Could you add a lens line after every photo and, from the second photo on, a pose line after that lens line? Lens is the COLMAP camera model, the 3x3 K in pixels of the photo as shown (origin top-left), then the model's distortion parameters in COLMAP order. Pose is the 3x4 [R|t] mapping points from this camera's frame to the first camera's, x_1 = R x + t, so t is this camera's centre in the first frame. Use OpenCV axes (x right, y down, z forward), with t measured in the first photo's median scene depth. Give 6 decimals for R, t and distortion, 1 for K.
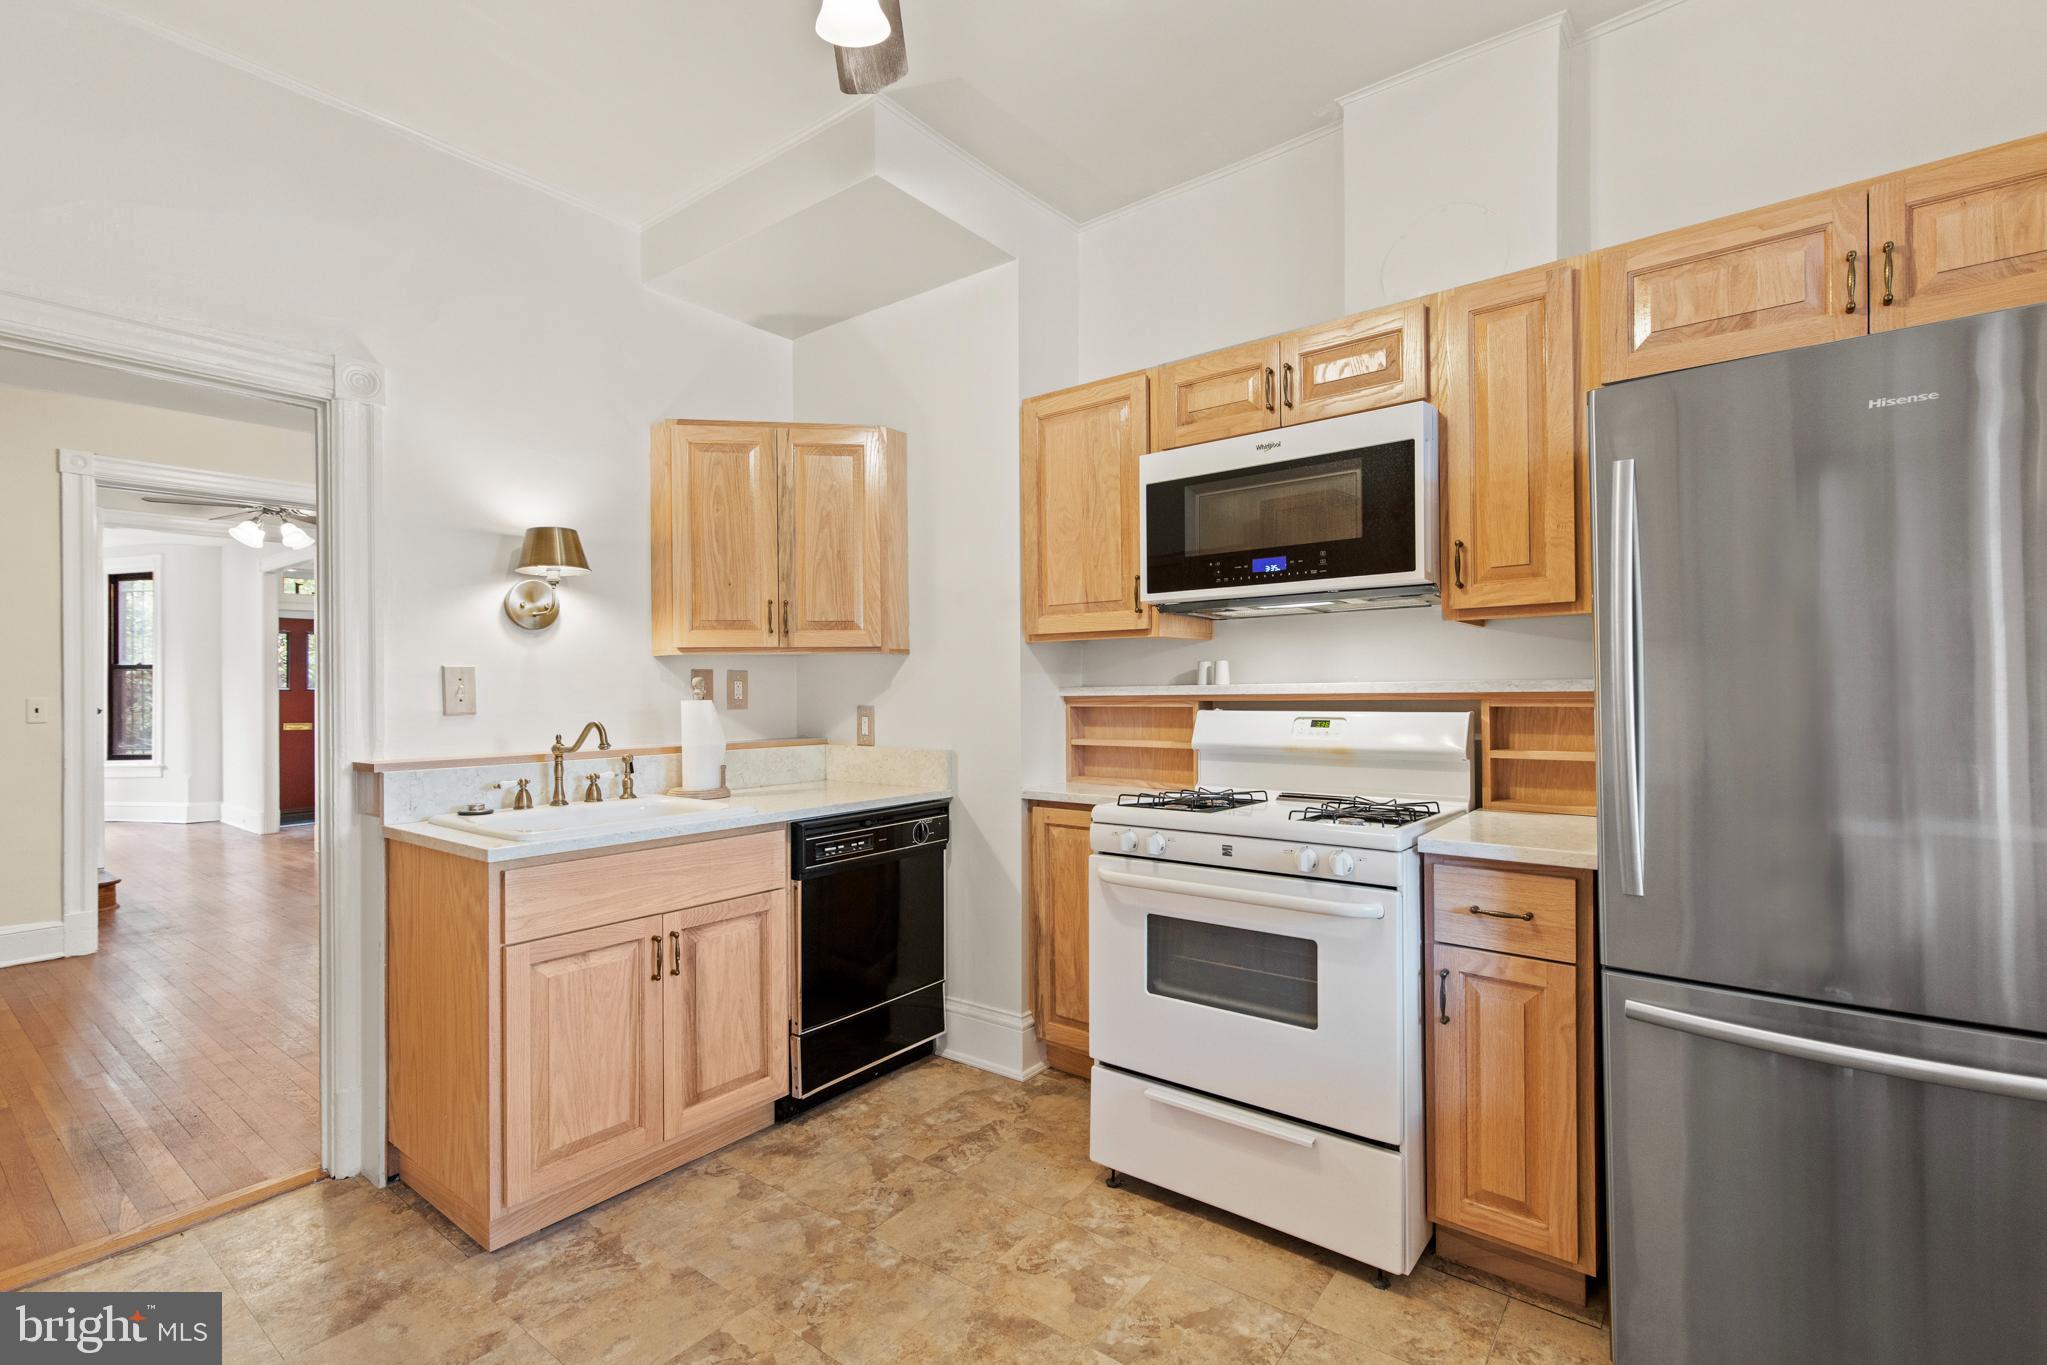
lens RADIAL K [[923.9, 0, 1038.5], [0, 923.9, 683.1], [0, 0, 1]] dist [0.001737, -0.000245]
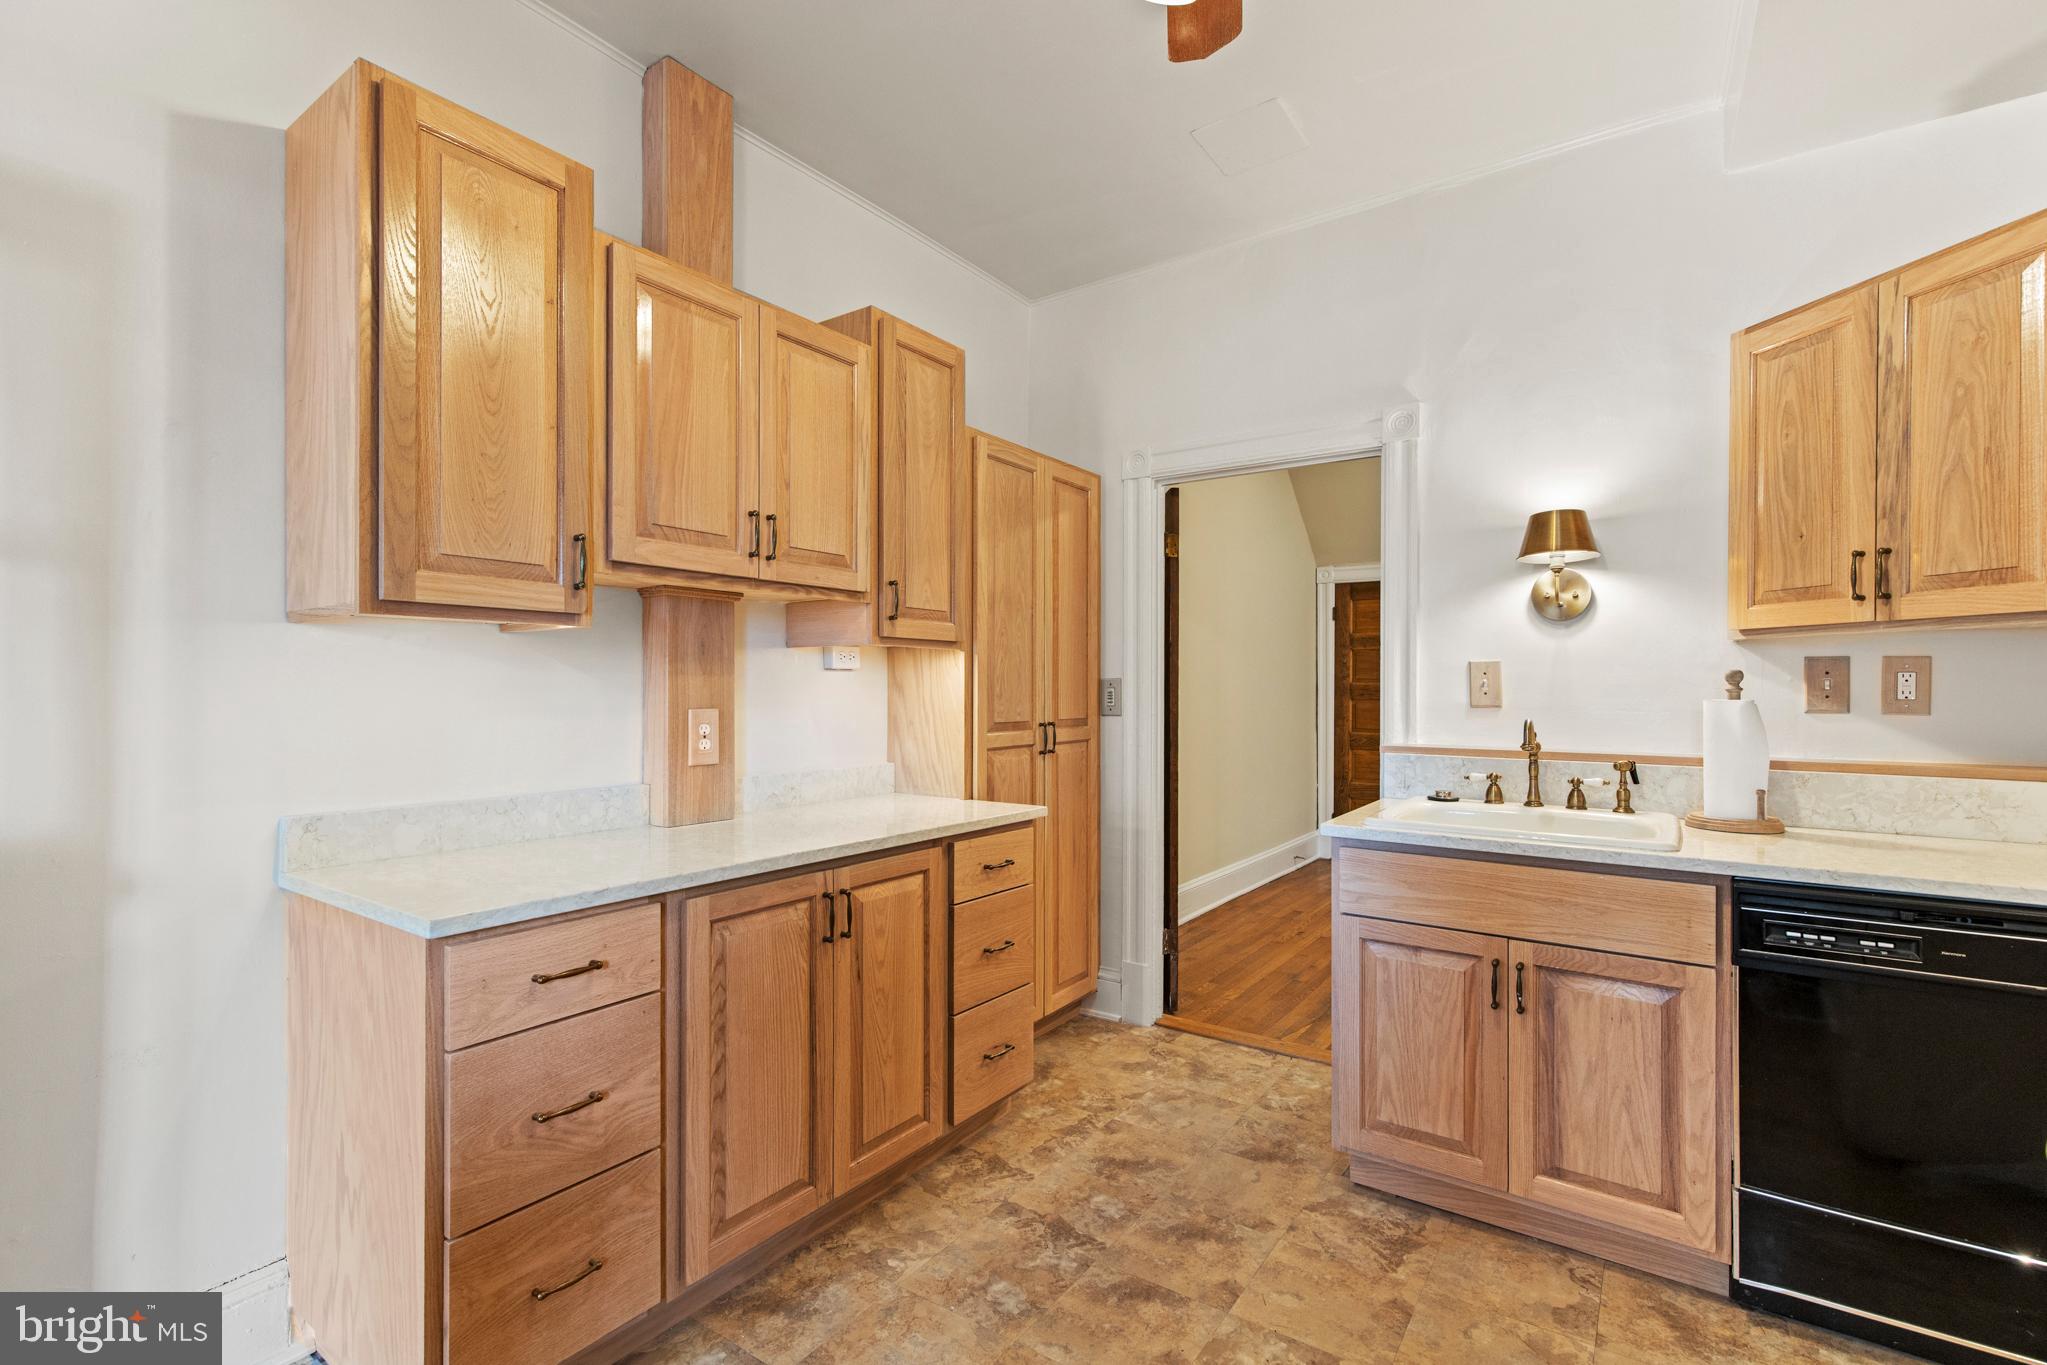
lens RADIAL K [[923.9, 0, 1039.2], [0, 923.9, 684.9], [0, 0, 1]] dist [0.001737, -0.000245]
pose [[0.042813, 0.011843, -0.999013, 0.406047], [0.007861, 0.999895, 0.012190, -0.007853], [0.999052, -0.008375, 0.042716, 0.452476]]
